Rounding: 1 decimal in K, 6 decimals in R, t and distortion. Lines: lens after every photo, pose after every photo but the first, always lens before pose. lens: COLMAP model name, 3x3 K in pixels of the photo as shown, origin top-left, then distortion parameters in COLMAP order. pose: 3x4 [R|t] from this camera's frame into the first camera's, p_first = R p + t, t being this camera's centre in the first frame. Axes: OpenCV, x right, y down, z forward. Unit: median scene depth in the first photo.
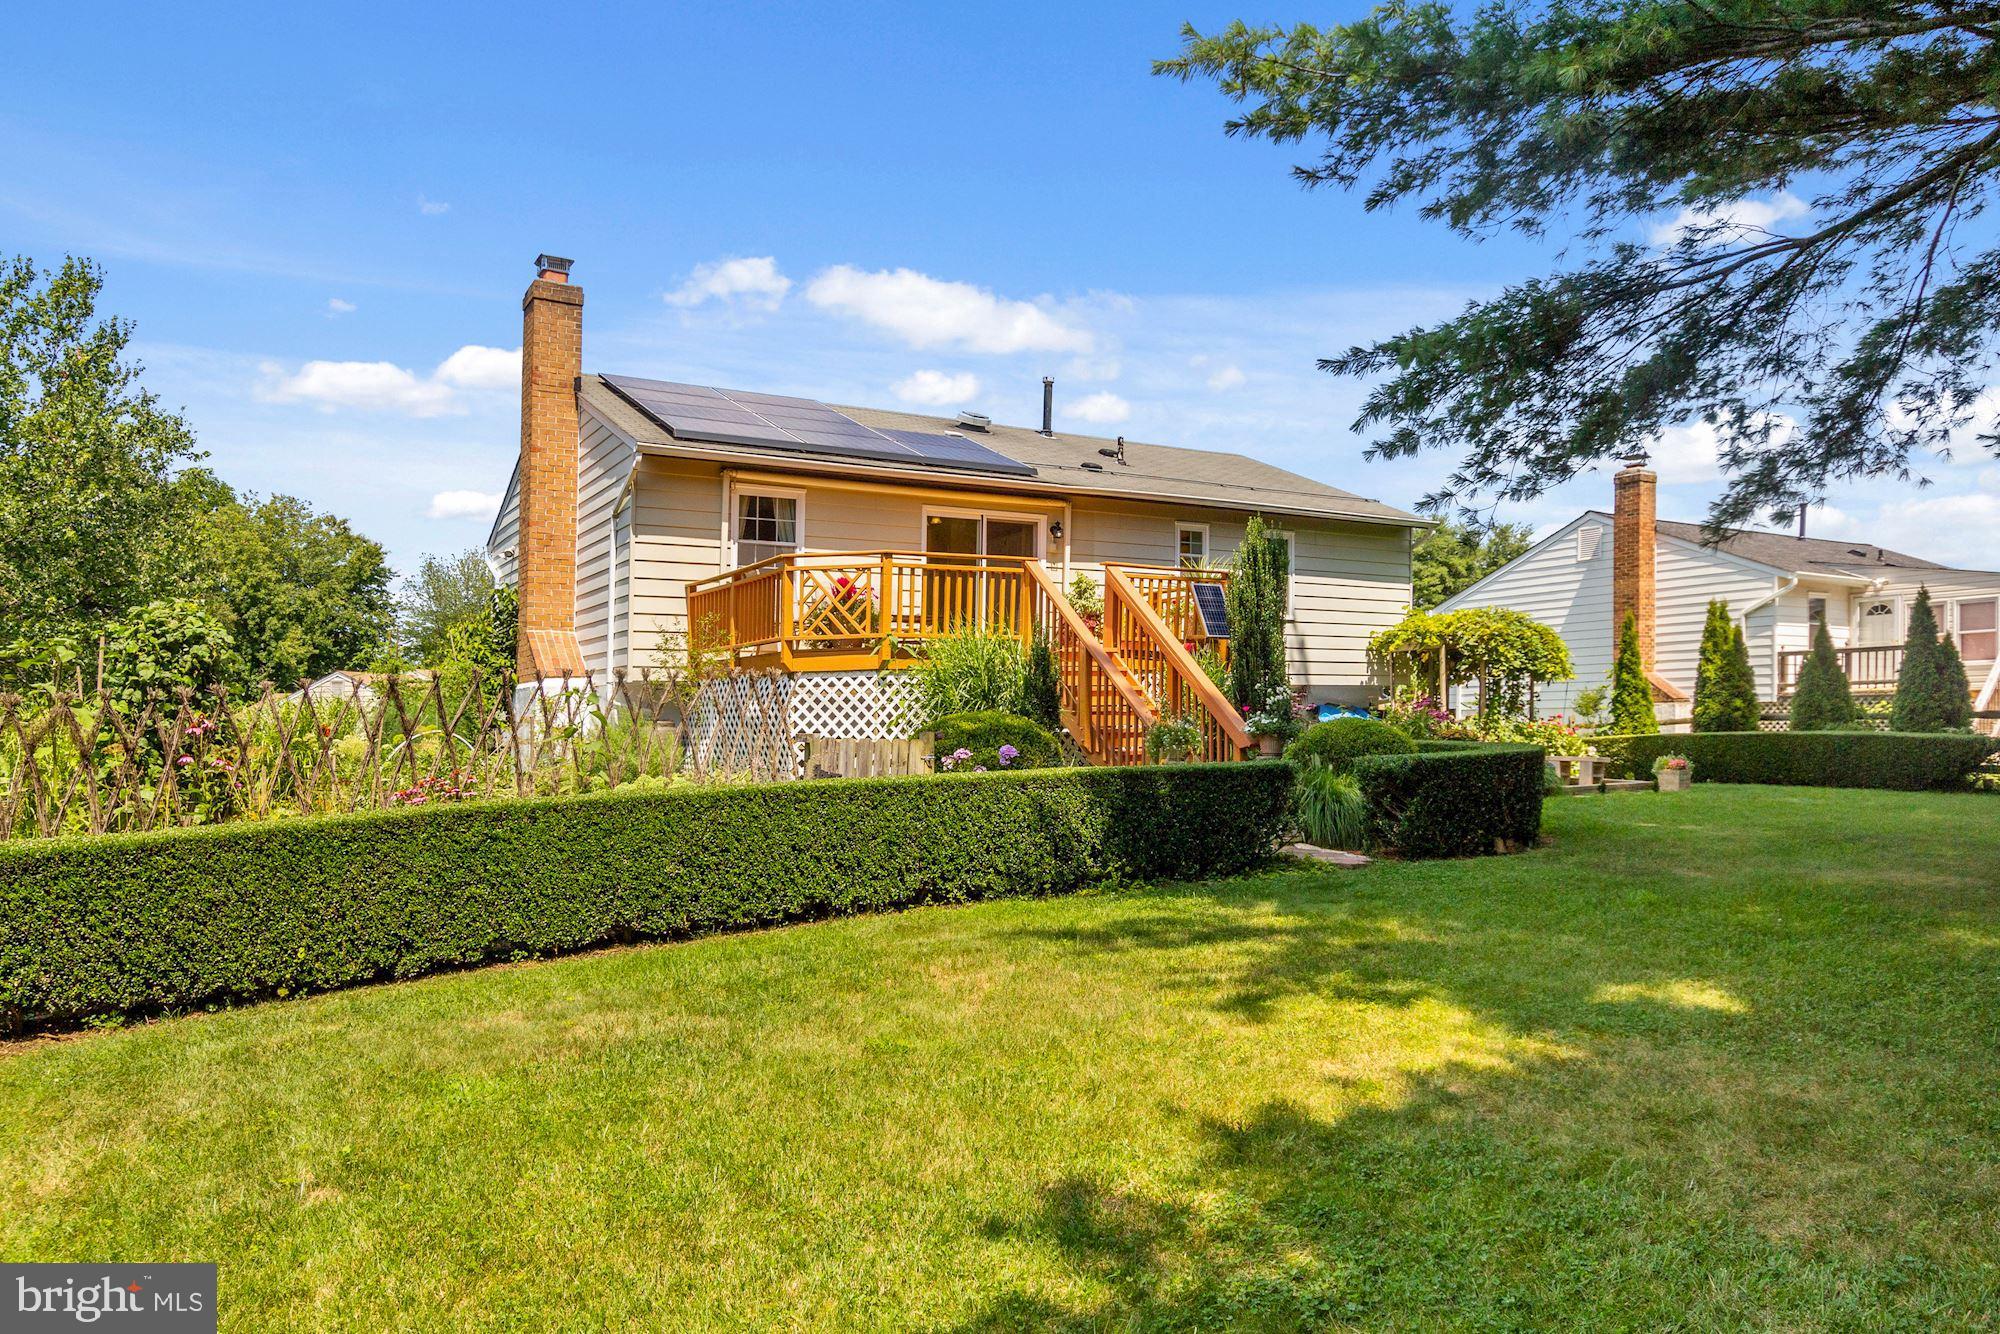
lens RADIAL K [[1279.7, 0, 997.0], [0, 1279.7, 701.7], [0, 0, 1]] dist [-0.002776, 0.002157]
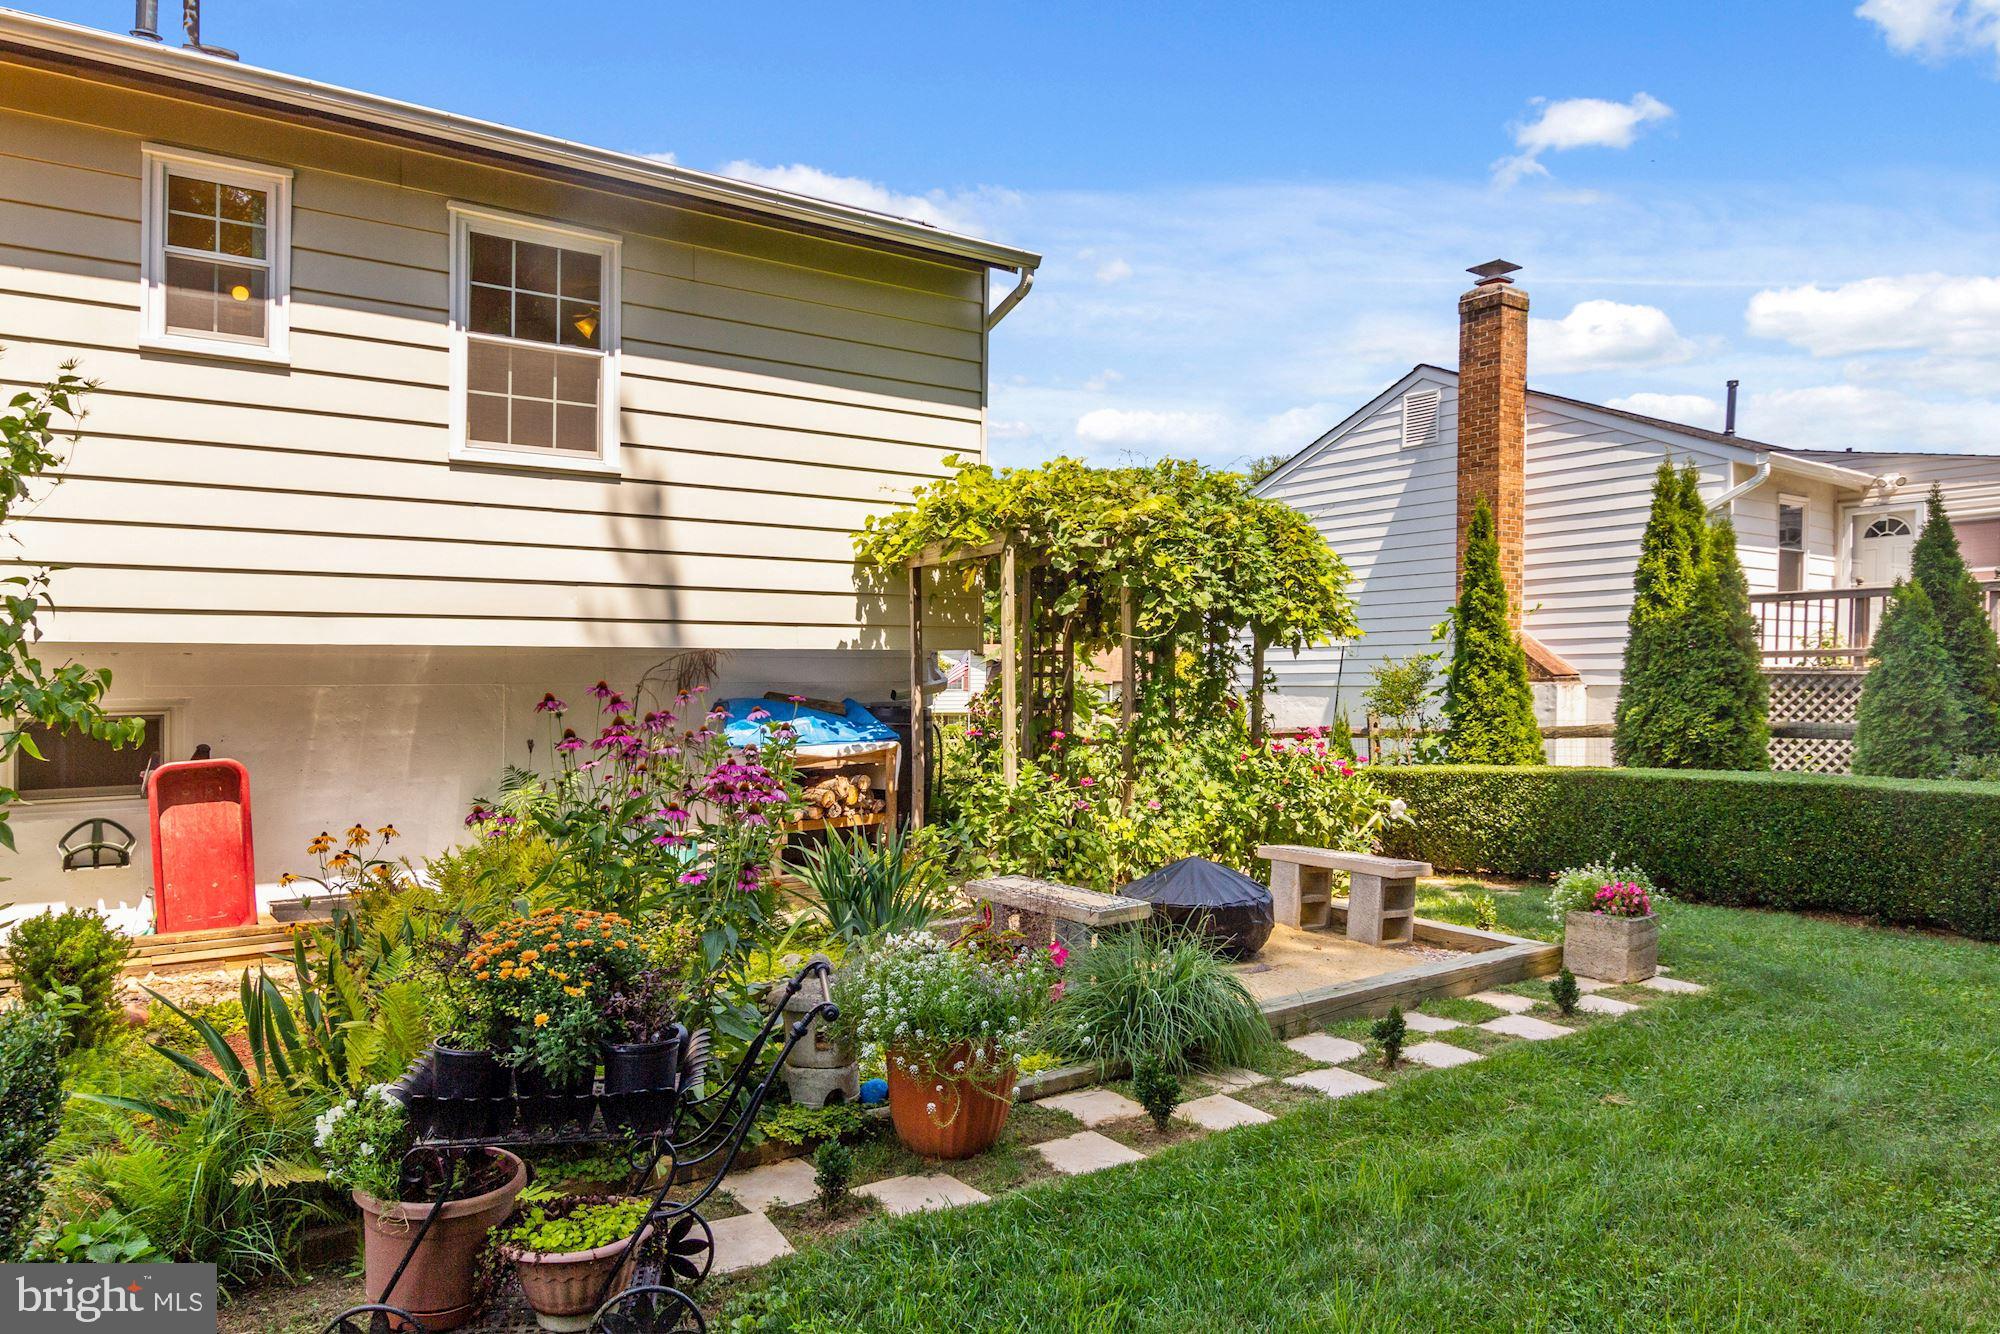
lens RADIAL K [[1230.1, 0, 988.9], [0, 1230.1, 662.4], [0, 0, 1]] dist [-0.005101, -0.000134]
pose [[0.996745, 0.008253, 0.080191, 0.271857], [-0.008702, 0.999948, 0.005259, -0.010307], [-0.080143, -0.005940, 0.996766, 0.553018]]
